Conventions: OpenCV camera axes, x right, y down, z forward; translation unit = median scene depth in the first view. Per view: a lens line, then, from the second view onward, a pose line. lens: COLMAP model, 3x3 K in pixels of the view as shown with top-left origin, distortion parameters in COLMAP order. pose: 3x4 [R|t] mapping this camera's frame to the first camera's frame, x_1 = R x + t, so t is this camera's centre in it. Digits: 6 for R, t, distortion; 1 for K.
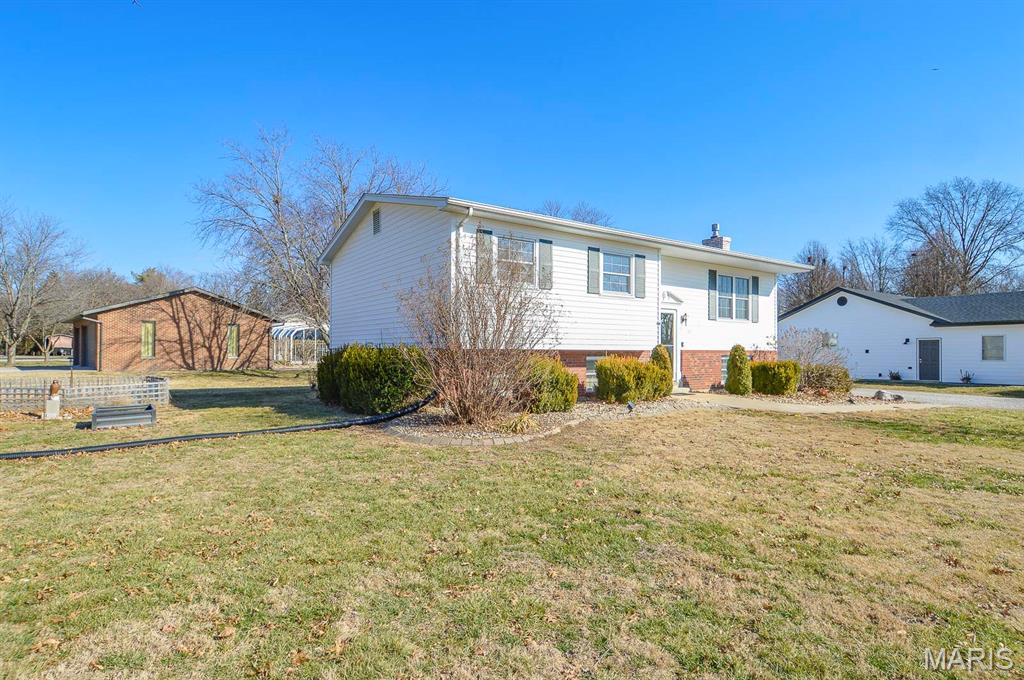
lens RADIAL K [[550.2, 0, 516.4], [0, 550.2, 354.1], [0, 0, 1]] dist [0.020206, -0.027893]
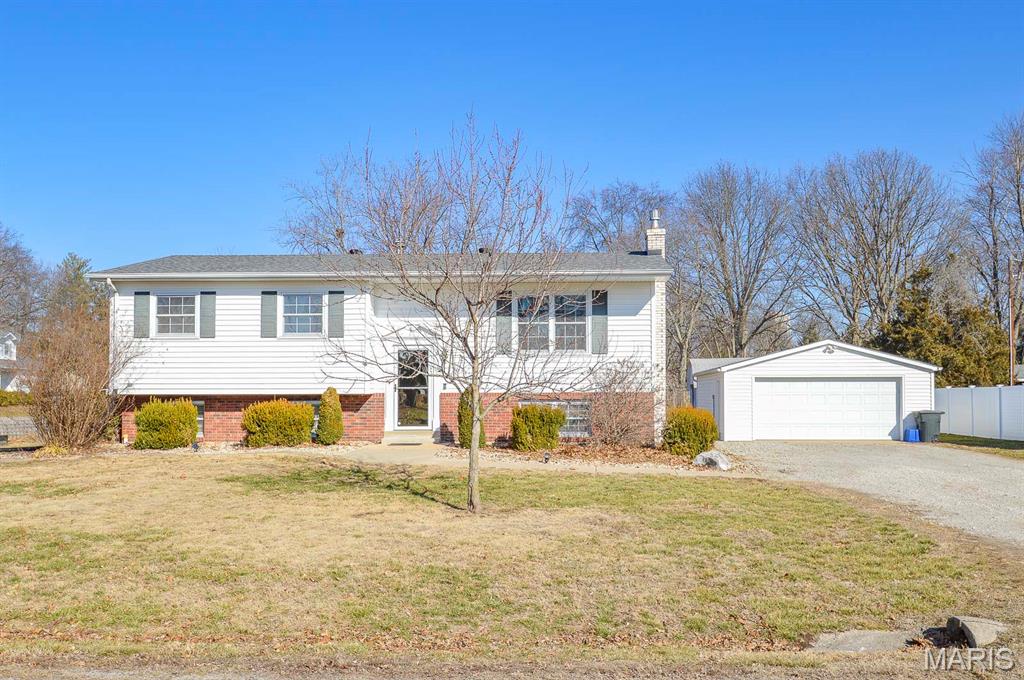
lens RADIAL K [[909.0, 0, 529.2], [0, 909.0, 370.5], [0, 0, 1]] dist [0.001552, -0.007470]
pose [[0.777429, -0.024204, -0.628505, 1.401924], [0.002118, 0.999354, -0.035866, 0.009033], [0.628967, 0.026553, 0.776978, 0.020667]]
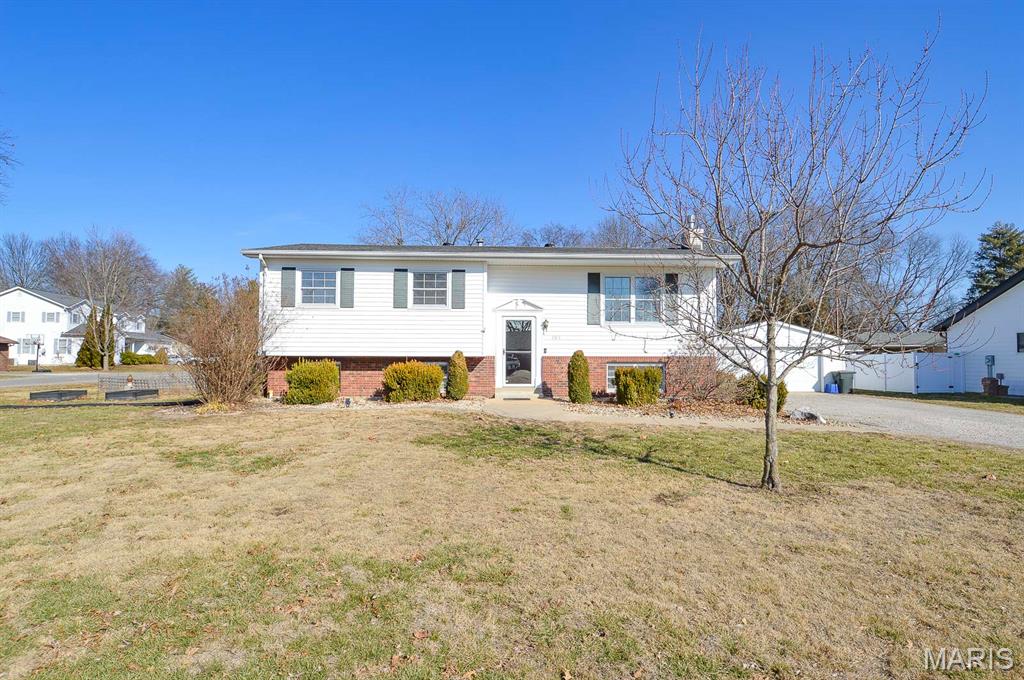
lens RADIAL K [[543.2, 0, 512.0], [0, 543.2, 340.0], [0, 0, 1]] dist [0.000044, -0.000644]
pose [[0.830628, -0.022290, -0.556382, 0.892255], [-0.002561, 0.999035, -0.043848, 0.007540], [0.556822, 0.037846, 0.829769, 0.162252]]
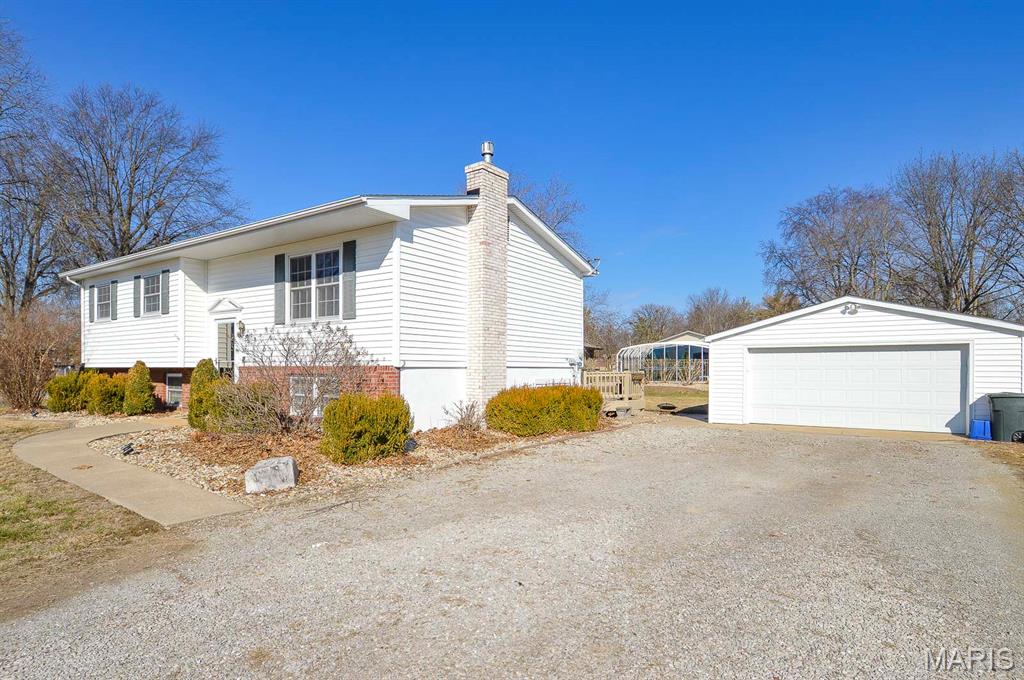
lens RADIAL K [[558.6, 0, 513.1], [0, 558.6, 375.0], [0, 0, 1]] dist [-0.000938, -0.001154]
pose [[0.341844, 0.004631, -0.939745, 1.338229], [-0.004238, 0.999985, 0.003386, 0.000612], [0.939747, 0.002825, 0.341859, 1.214655]]
